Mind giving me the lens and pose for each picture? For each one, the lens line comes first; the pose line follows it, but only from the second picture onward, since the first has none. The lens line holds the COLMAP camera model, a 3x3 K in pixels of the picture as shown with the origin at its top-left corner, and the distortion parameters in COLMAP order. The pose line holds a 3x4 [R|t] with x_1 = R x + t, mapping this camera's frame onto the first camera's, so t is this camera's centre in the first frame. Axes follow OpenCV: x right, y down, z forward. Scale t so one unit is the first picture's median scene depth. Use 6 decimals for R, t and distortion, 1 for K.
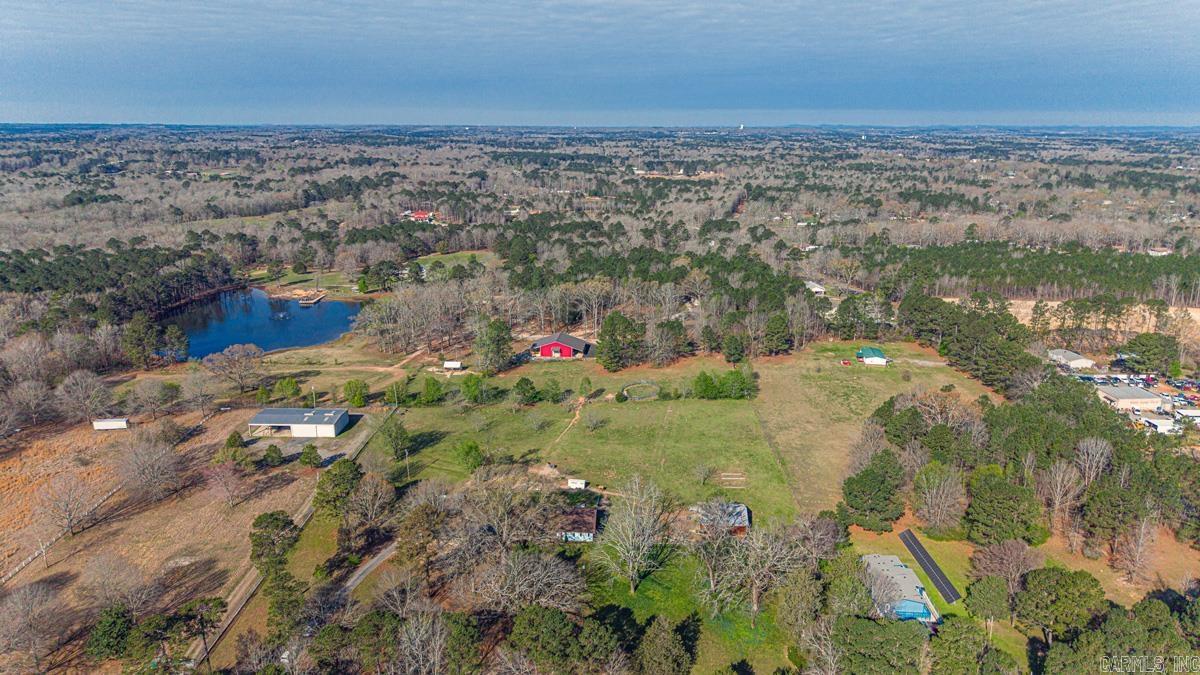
lens RADIAL K [[798.0, 0, 600.0], [0, 798.0, 337.5], [0, 0, 1]] dist [0.057753, -0.077832]
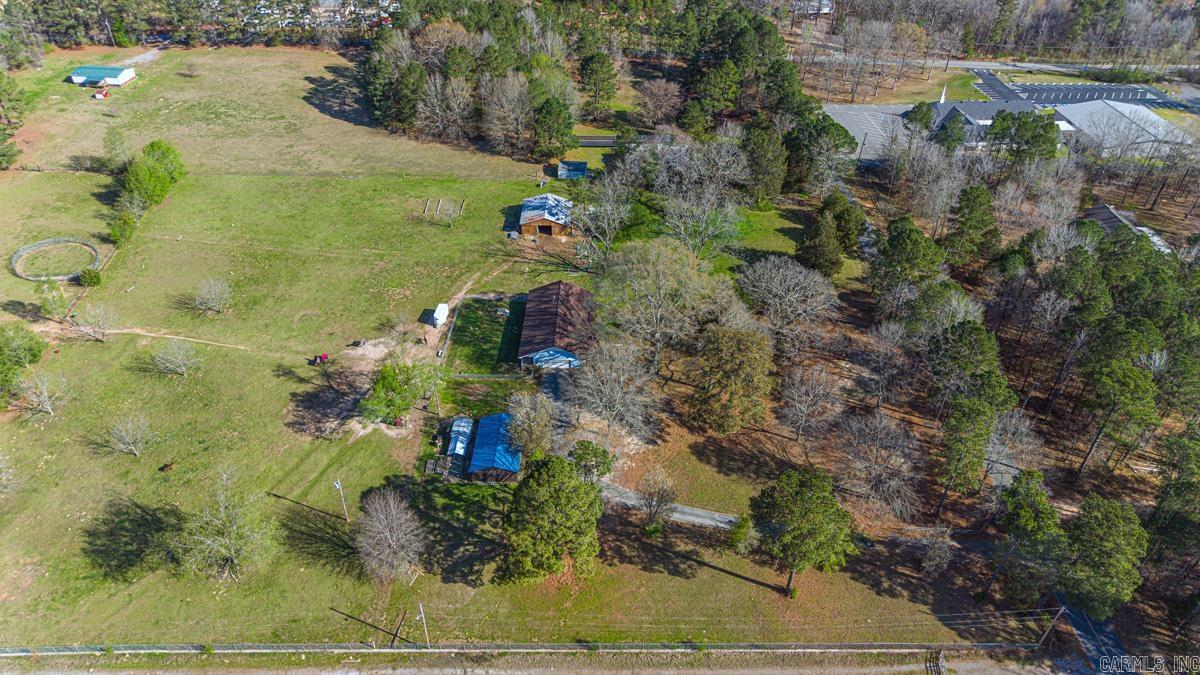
lens RADIAL K [[798.0, 0, 600.0], [0, 798.0, 337.5], [0, 0, 1]] dist [0.057753, -0.077832]
pose [[-0.039223, -0.615451, 0.787199, -0.491901], [0.245865, 0.757641, 0.604592, -0.156209], [-0.968510, 0.217258, 0.121601, 0.649305]]
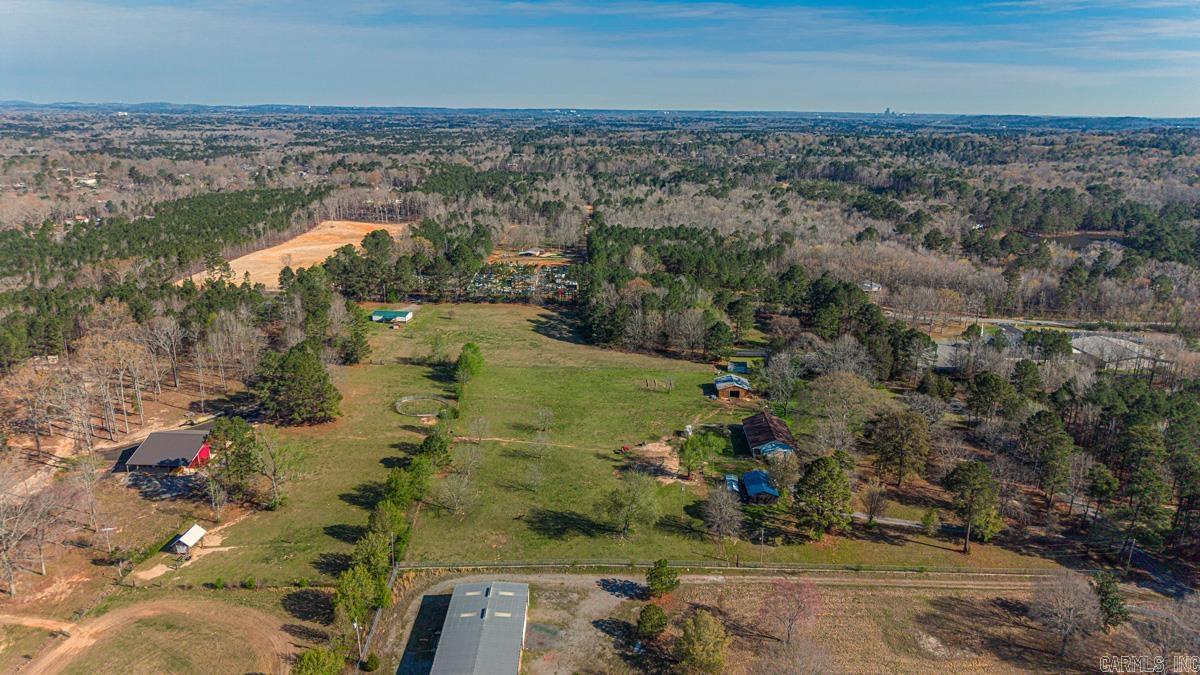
lens RADIAL K [[800.0, 0, 600.0], [0, 800.0, 337.5], [0, 0, 1]] dist [0.036664, -0.040561]
pose [[-0.022668, -0.279943, 0.959749, -0.841230], [0.246898, 0.928693, 0.276715, -0.214109], [-0.968776, 0.243233, 0.048066, 0.854156]]
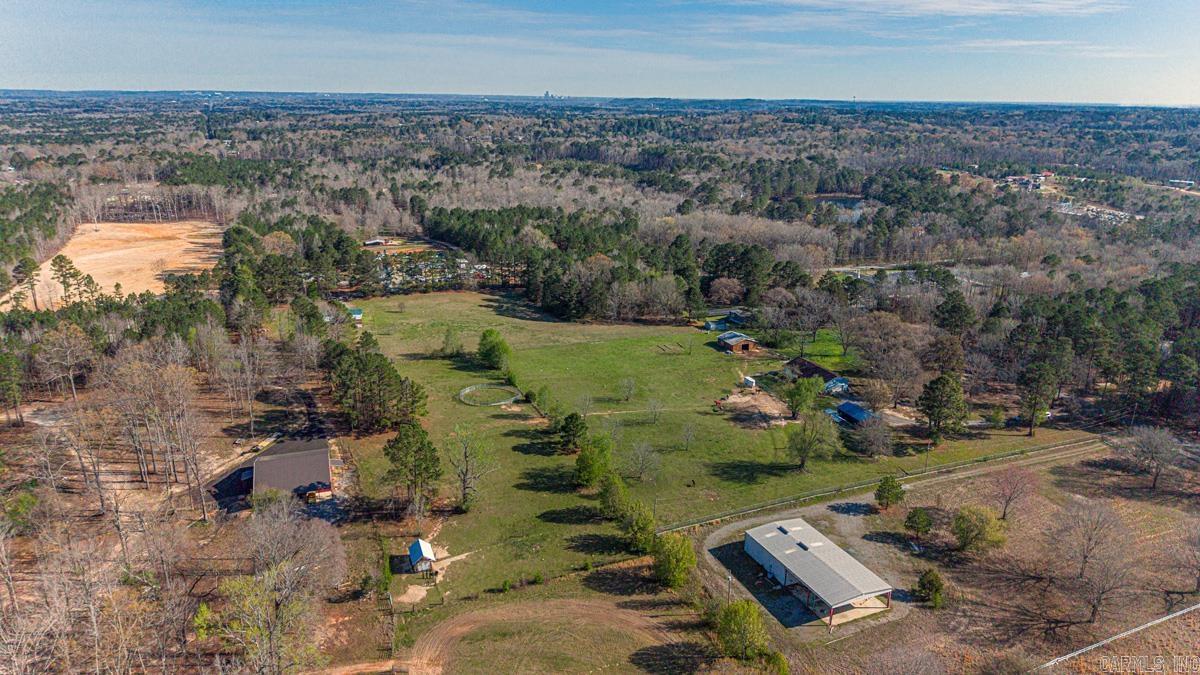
lens RADIAL K [[798.0, 0, 600.0], [0, 798.0, 337.5], [0, 0, 1]] dist [0.057753, -0.077832]
pose [[-0.411117, -0.273388, 0.869622, -0.785656], [0.222582, 0.894990, 0.386589, -0.316916], [-0.883991, 0.352495, -0.307094, 1.271246]]
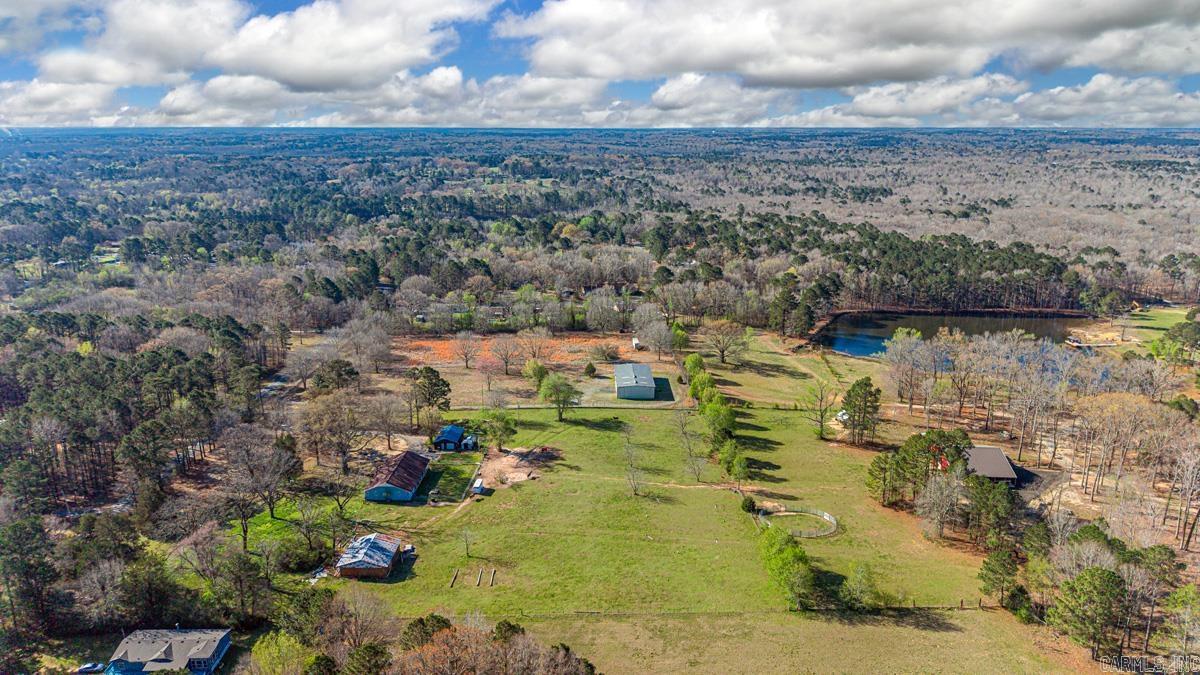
lens RADIAL K [[800.0, 0, 600.0], [0, 800.0, 337.5], [0, 0, 1]] dist [0.036664, -0.040561]
pose [[0.029477, 0.252085, -0.967256, 0.732936], [-0.257098, 0.937032, 0.236373, -0.215805], [0.965936, 0.241712, 0.092431, 0.834005]]
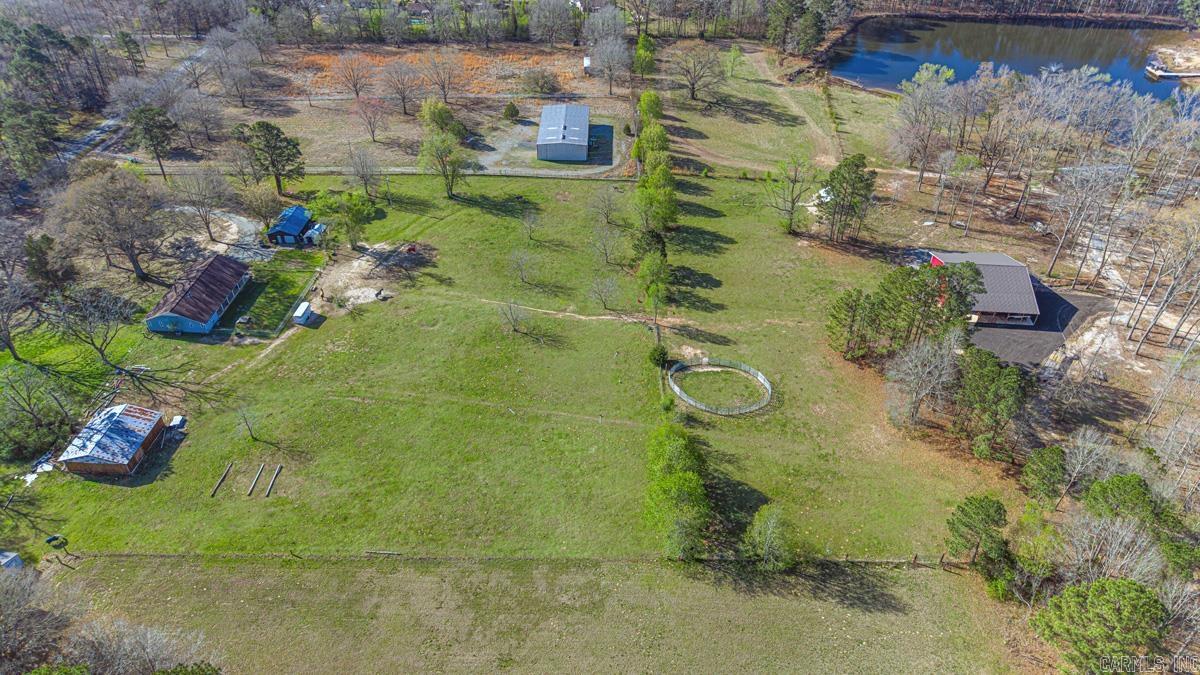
lens RADIAL K [[800.0, 0, 600.0], [0, 800.0, 337.5], [0, 0, 1]] dist [0.036664, -0.040561]
pose [[-0.001102, 0.602770, -0.797915, 0.471143], [-0.261613, 0.769952, 0.582007, -0.246392], [0.965172, 0.209387, 0.156844, 0.951798]]
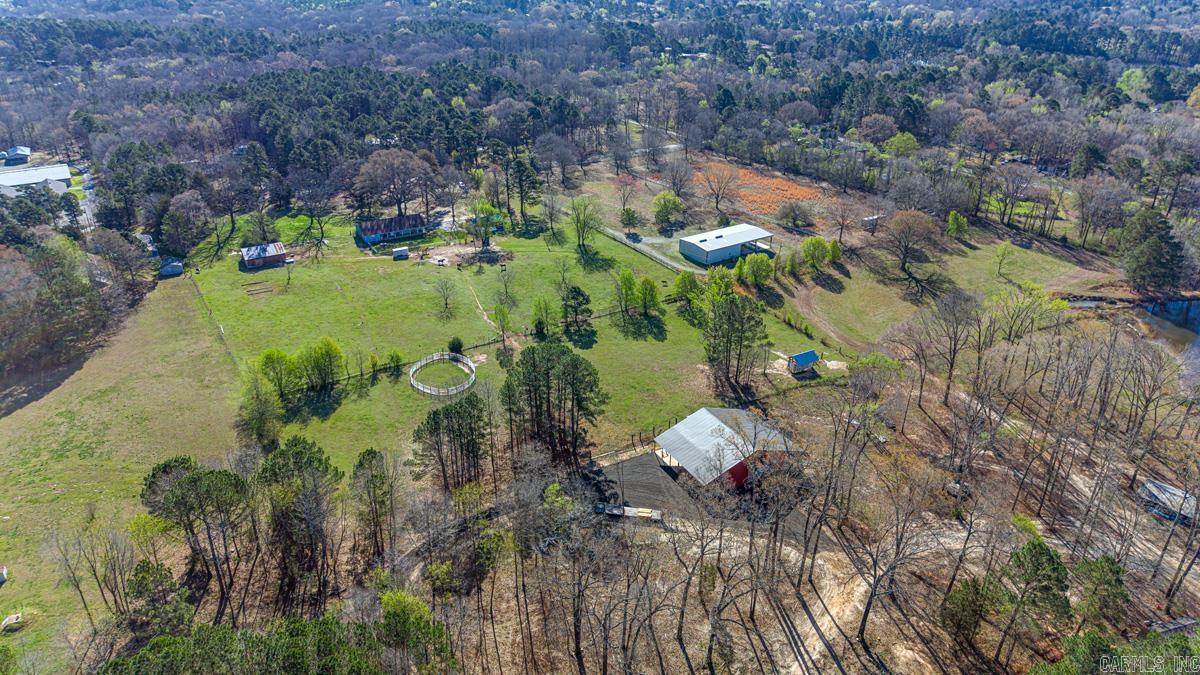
lens RADIAL K [[798.0, 0, 600.0], [0, 798.0, 337.5], [0, 0, 1]] dist [0.057753, -0.077832]
pose [[-0.832384, 0.241786, -0.498674, 0.279338], [-0.145204, 0.773228, 0.617280, -0.393826], [0.534839, 0.586223, -0.608514, 1.594317]]
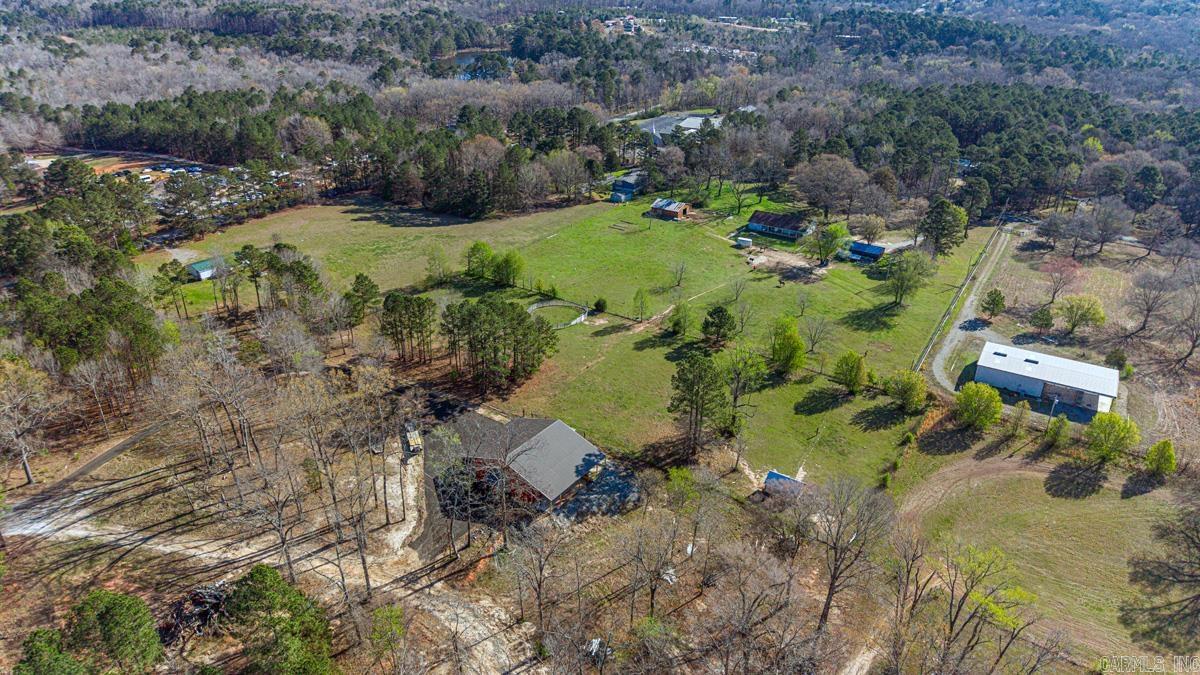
lens RADIAL K [[798.0, 0, 600.0], [0, 798.0, 337.5], [0, 0, 1]] dist [0.057753, -0.077832]
pose [[-0.858822, -0.236152, 0.454596, -0.353517], [0.119474, 0.770600, 0.626020, -0.406492], [-0.498147, 0.591952, -0.633594, 1.624664]]
